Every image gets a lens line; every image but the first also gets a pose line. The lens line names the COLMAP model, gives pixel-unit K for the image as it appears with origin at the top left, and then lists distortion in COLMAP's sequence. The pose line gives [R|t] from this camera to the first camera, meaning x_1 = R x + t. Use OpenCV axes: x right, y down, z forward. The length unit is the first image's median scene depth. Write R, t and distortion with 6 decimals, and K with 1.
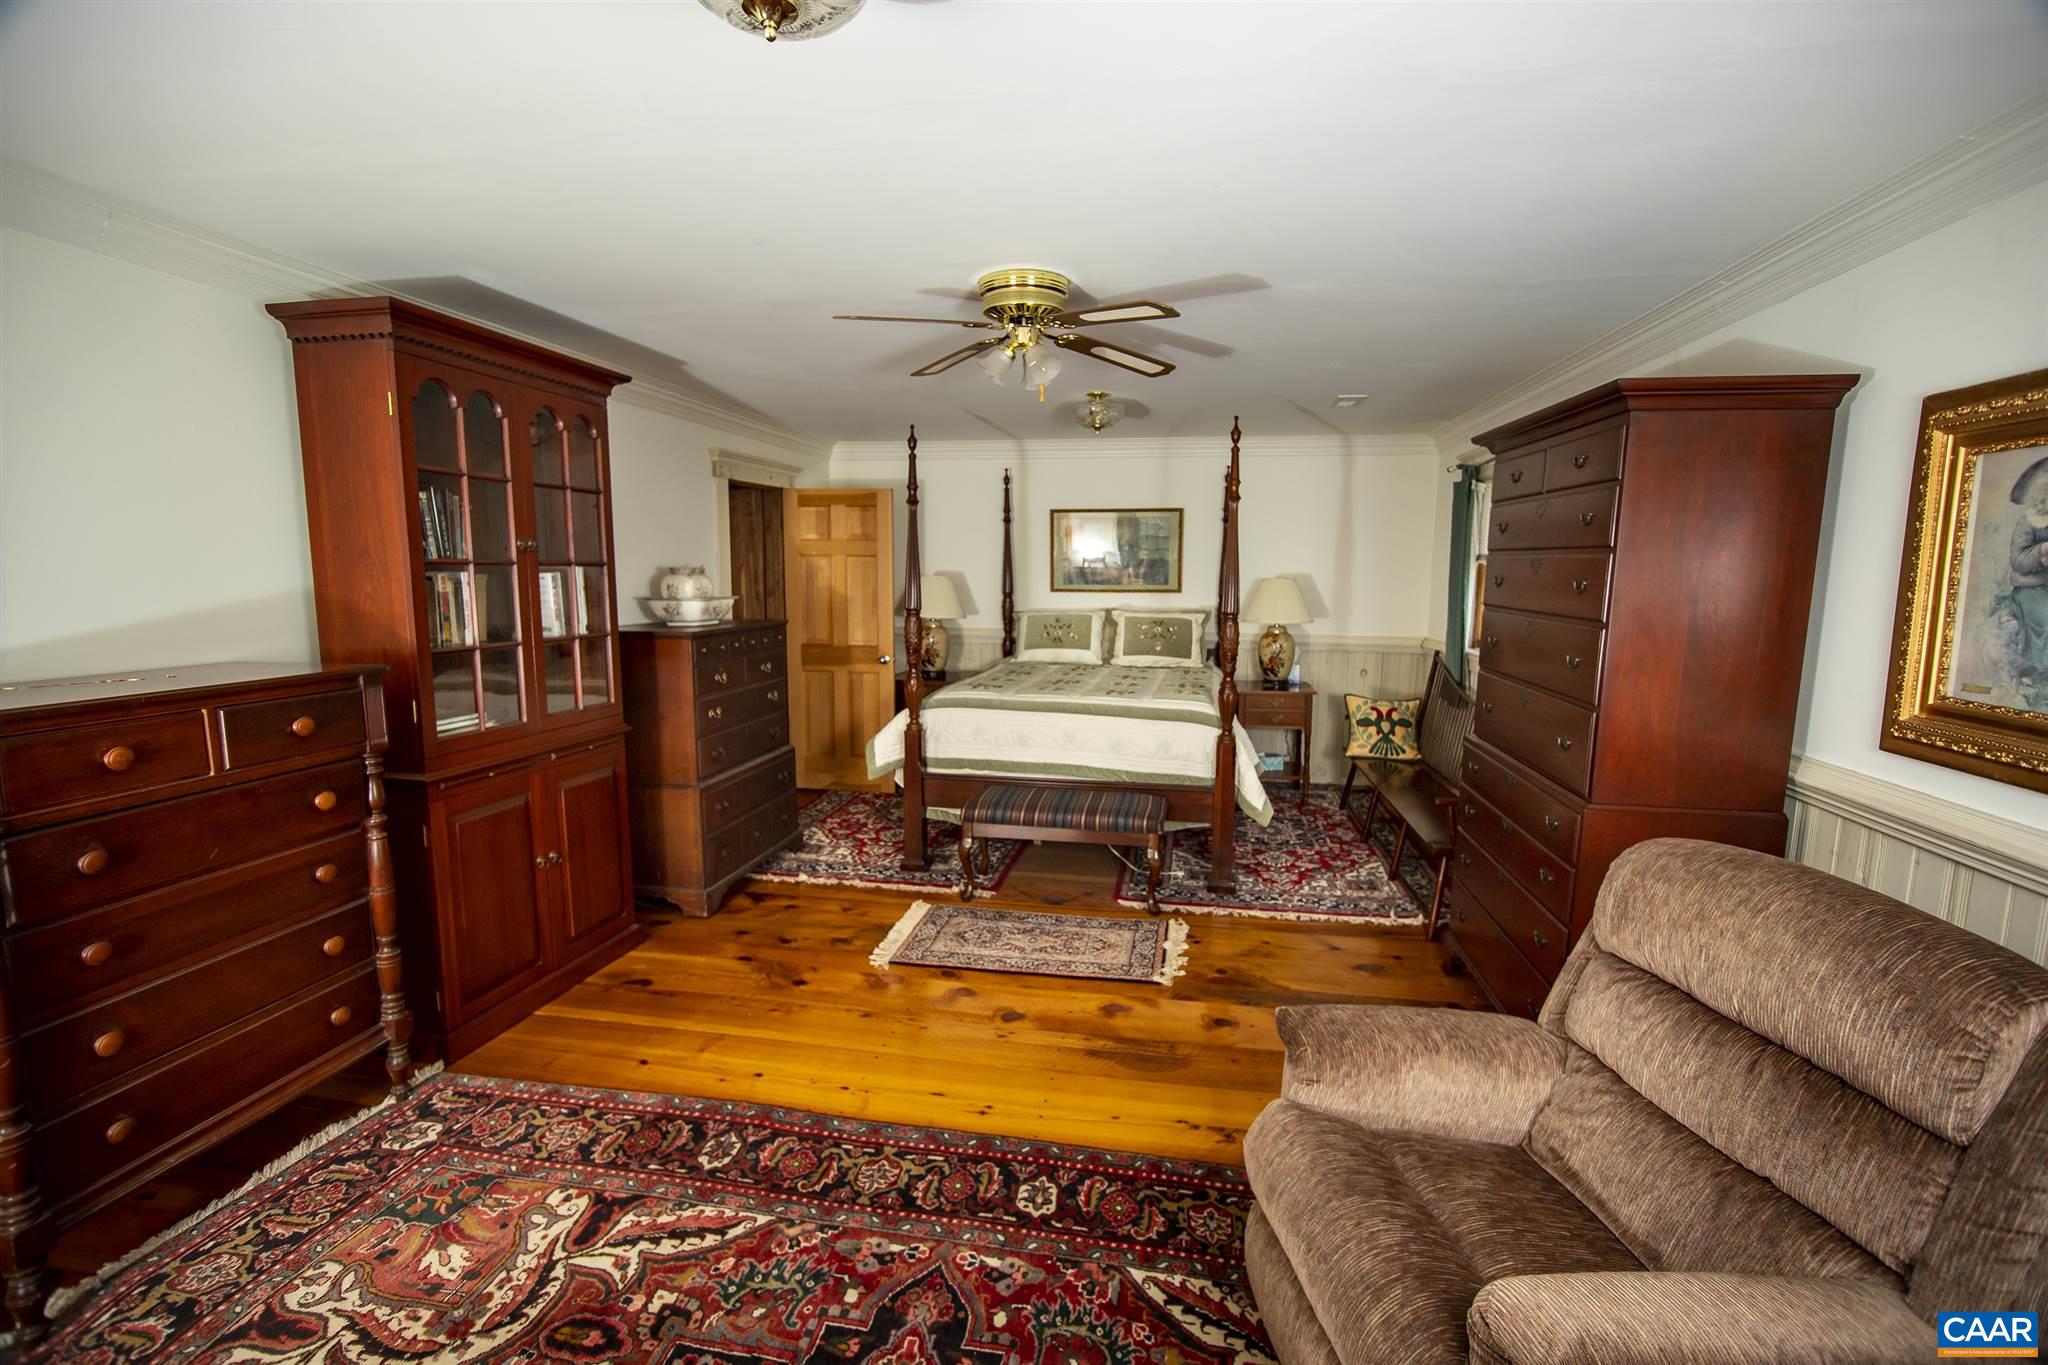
lens RADIAL K [[874.8, 0, 1026.5], [0, 874.8, 681.7], [0, 0, 1]] dist [-0.017987, 0.001575]
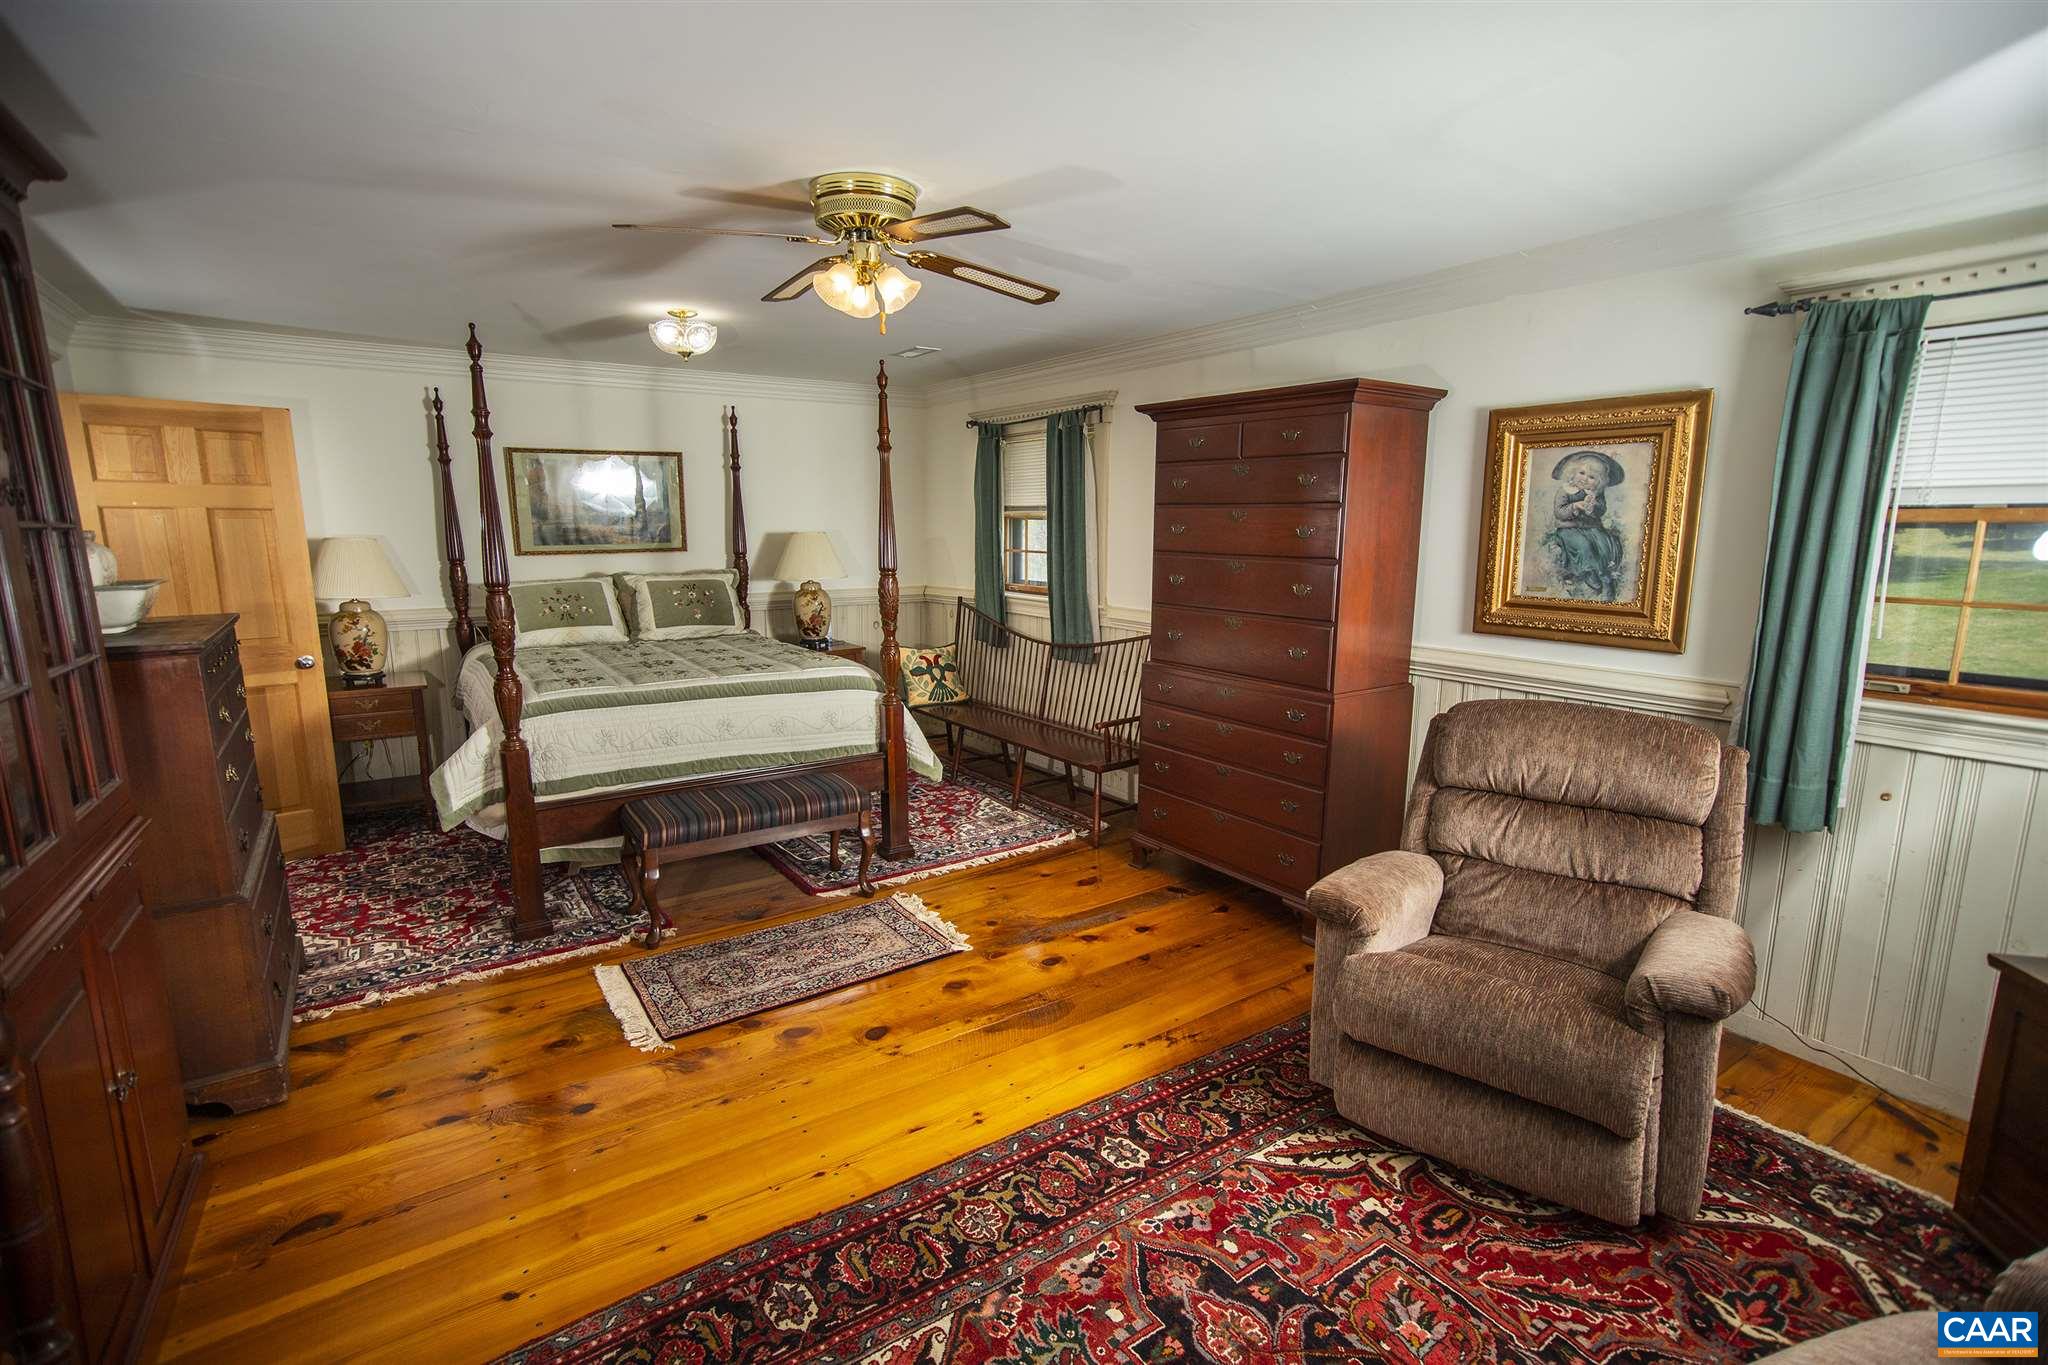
lens RADIAL K [[949.5, 0, 1028.5], [0, 949.5, 681.3], [0, 0, 1]] dist [-0.007842, 0.000604]
pose [[0.720122, -0.125154, 0.682466, -0.454799], [0.097687, 0.992088, 0.078857, -0.028224], [-0.686936, 0.009881, 0.726651, 0.166149]]
